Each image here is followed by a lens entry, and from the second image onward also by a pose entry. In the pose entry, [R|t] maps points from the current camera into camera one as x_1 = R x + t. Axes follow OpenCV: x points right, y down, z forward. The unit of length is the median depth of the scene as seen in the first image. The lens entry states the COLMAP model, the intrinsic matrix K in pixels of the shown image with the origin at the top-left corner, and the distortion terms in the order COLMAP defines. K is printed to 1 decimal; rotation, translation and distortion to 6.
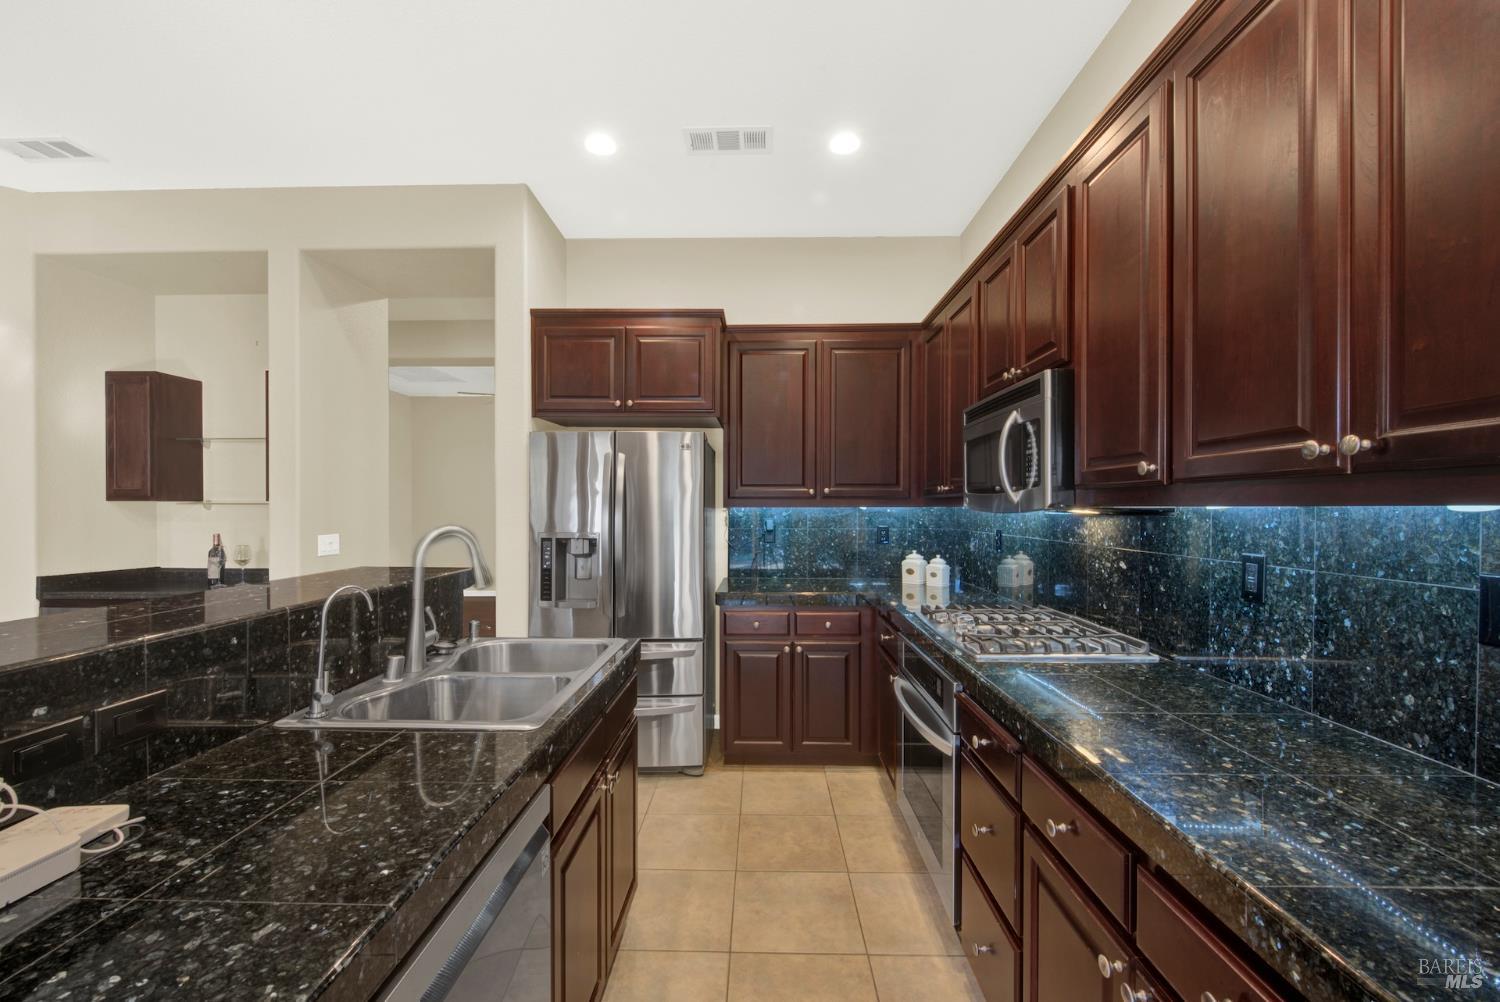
lens RADIAL K [[610.3, 0, 750.5], [0, 610.3, 511.6], [0, 0, 1]] dist [-0.001377, -0.000597]
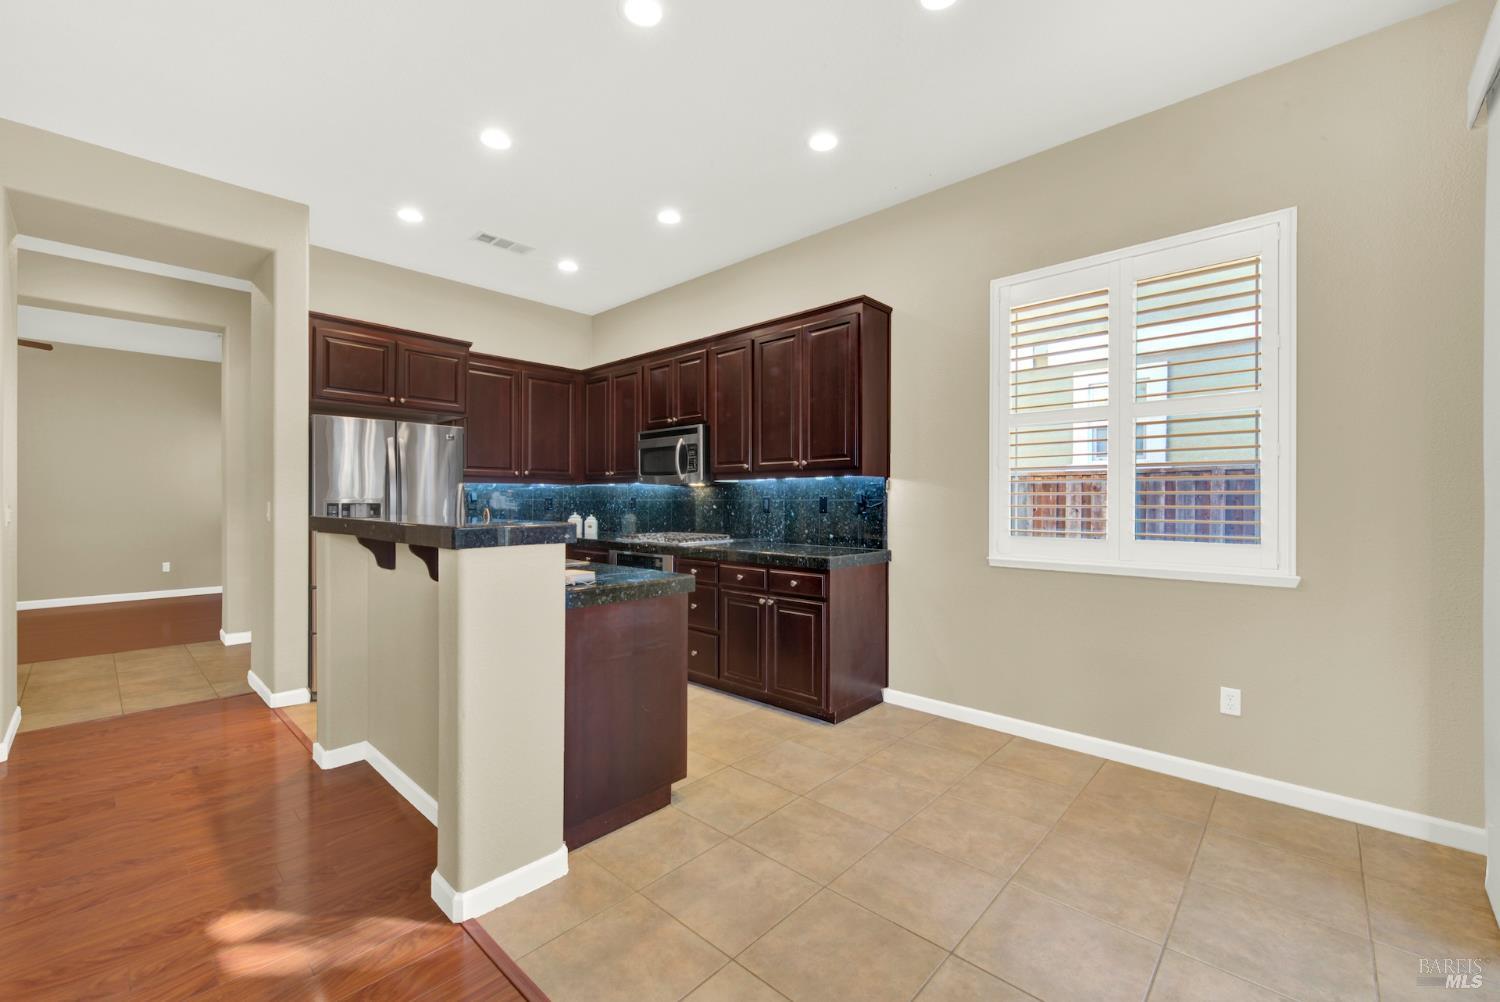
lens RADIAL K [[613.3, 0, 747.9], [0, 613.3, 502.8], [0, 0, 1]] dist [0.000460, -0.000706]
pose [[0.663905, -0.002817, 0.747811, -0.682272], [0.005634, 0.999983, -0.001235, 0.047412], [-0.747796, 0.005033, 0.663910, -0.427072]]
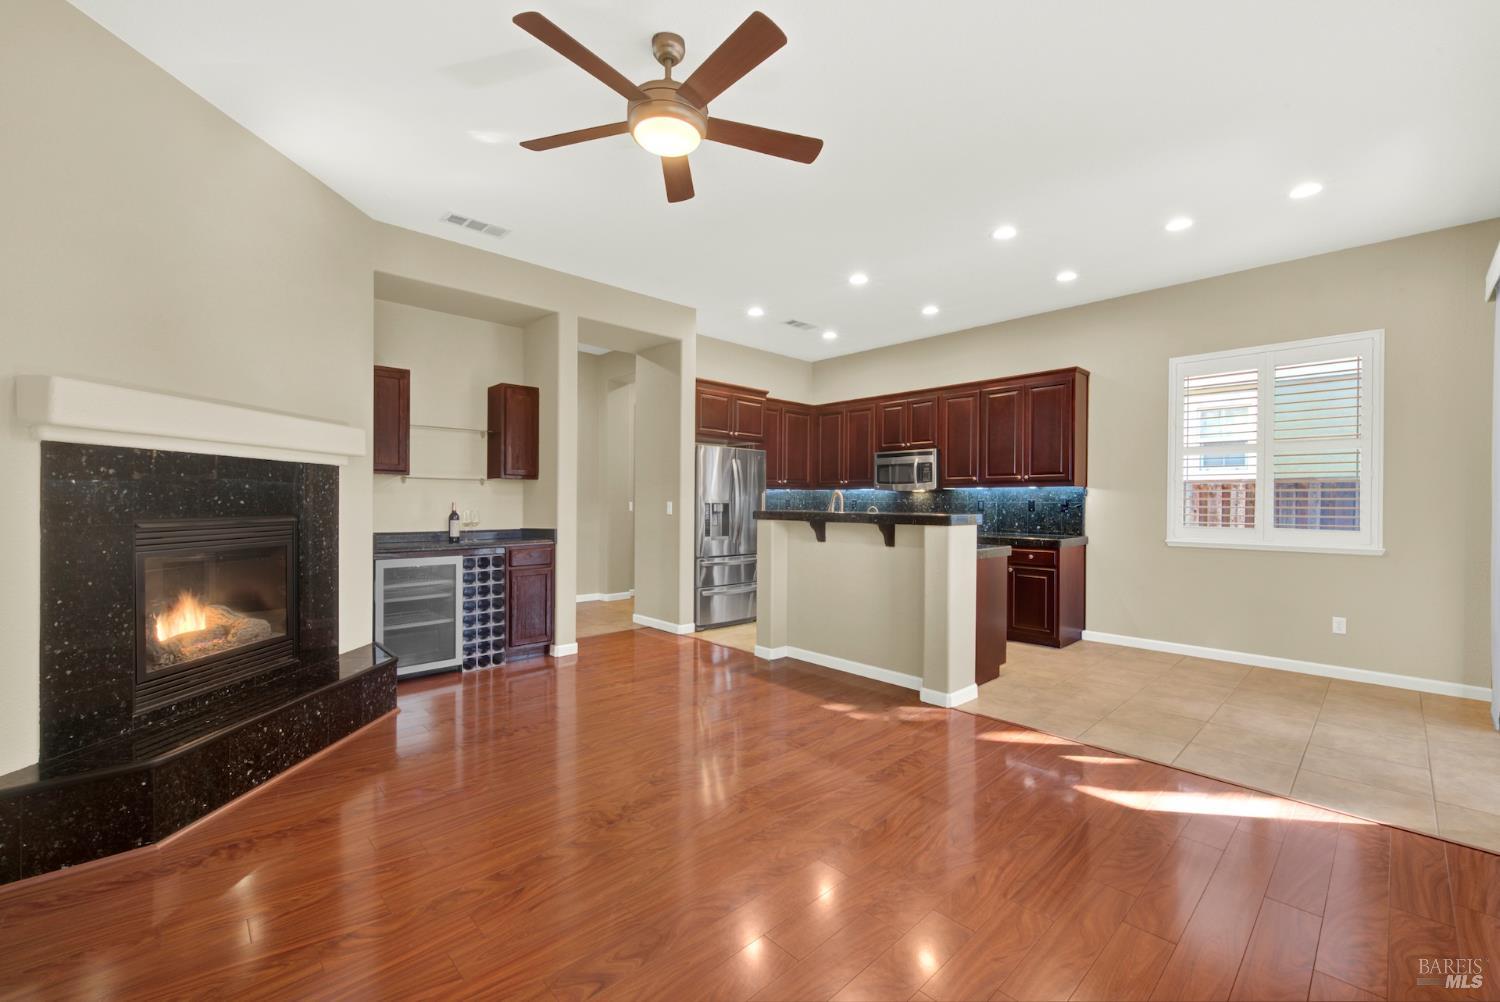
lens RADIAL K [[611.3, 0, 748.3], [0, 611.3, 505.5], [0, 0, 1]] dist [-0.000629, -0.000410]
pose [[0.710608, -0.001423, 0.703587, -1.517000], [0.000857, 0.999999, 0.001157, 0.047836], [-0.703587, -0.000219, 0.710609, -0.403820]]
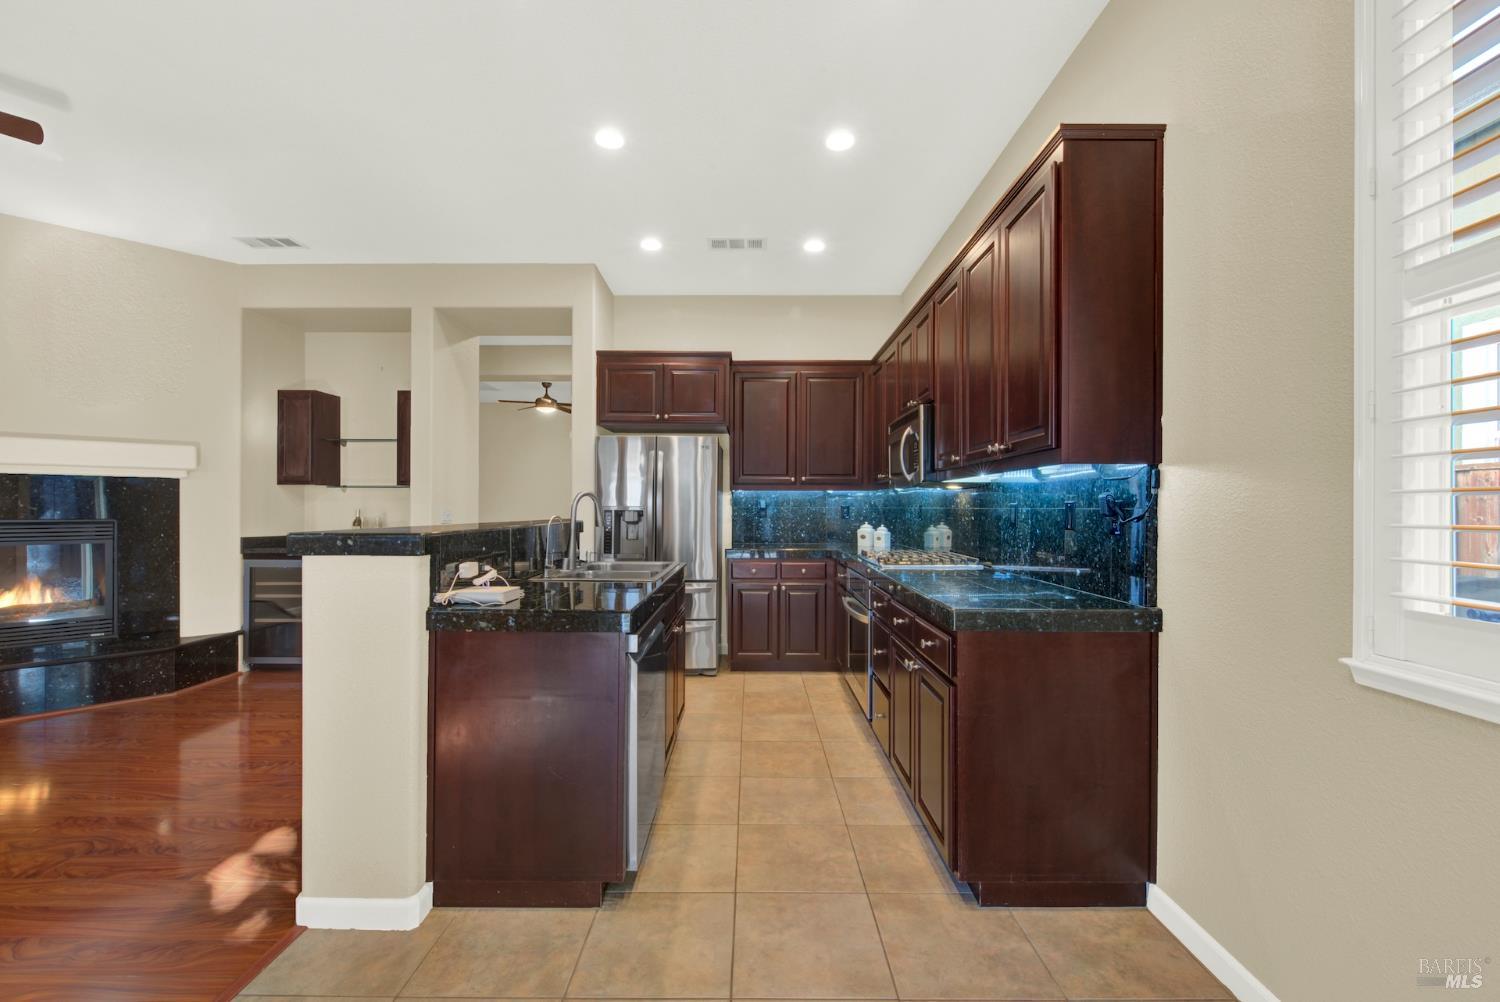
lens RADIAL K [[609.9, 0, 748.0], [0, 609.9, 506.3], [0, 0, 1]] dist [0.000250, -0.000061]
pose [[0.999884, 0.003137, 0.014921, -0.025426], [-0.002993, 0.999949, -0.009606, 0.046064], [-0.014950, 0.009560, 0.999843, -0.430071]]
